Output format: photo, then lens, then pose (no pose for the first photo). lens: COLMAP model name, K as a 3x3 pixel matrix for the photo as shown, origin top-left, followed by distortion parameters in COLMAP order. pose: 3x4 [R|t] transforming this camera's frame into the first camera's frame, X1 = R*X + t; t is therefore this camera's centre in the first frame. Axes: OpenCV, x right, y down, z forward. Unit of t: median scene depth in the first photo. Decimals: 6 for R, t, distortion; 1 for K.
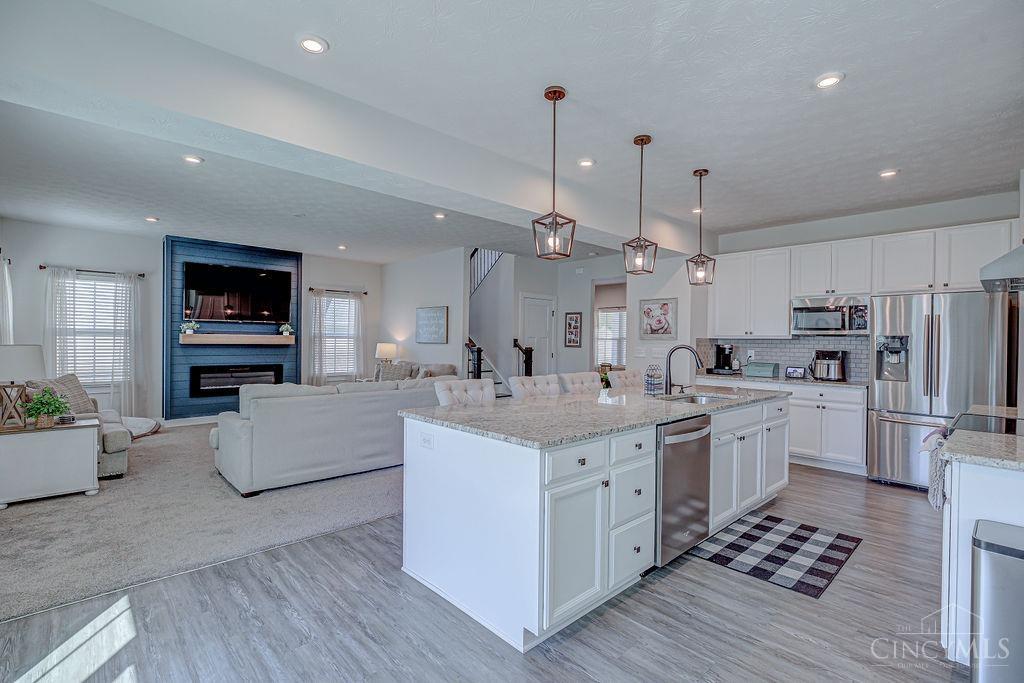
lens RADIAL K [[469.6, 0, 510.7], [0, 469.6, 340.7], [0, 0, 1]] dist [-0.002842, 0.000610]
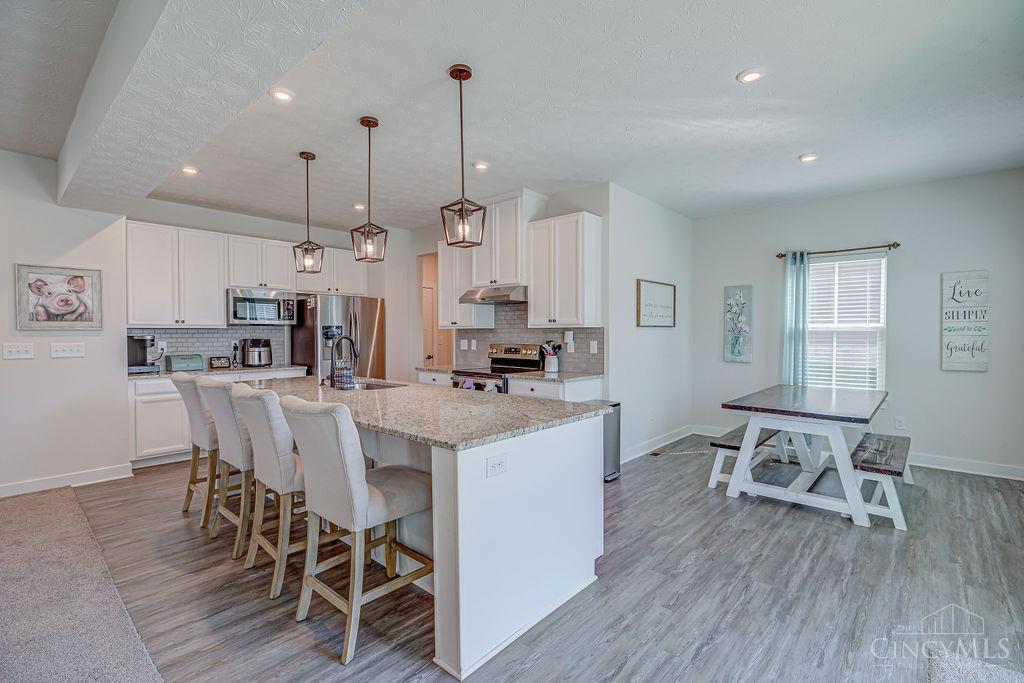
lens RADIAL K [[469.6, 0, 511.1], [0, 469.6, 341.6], [0, 0, 1]] dist [-0.002842, 0.000610]
pose [[-0.085332, -0.031548, 0.995853, -0.387750], [0.002962, 0.999486, 0.031917, -0.004655], [-0.996348, 0.005673, -0.085195, 0.433111]]
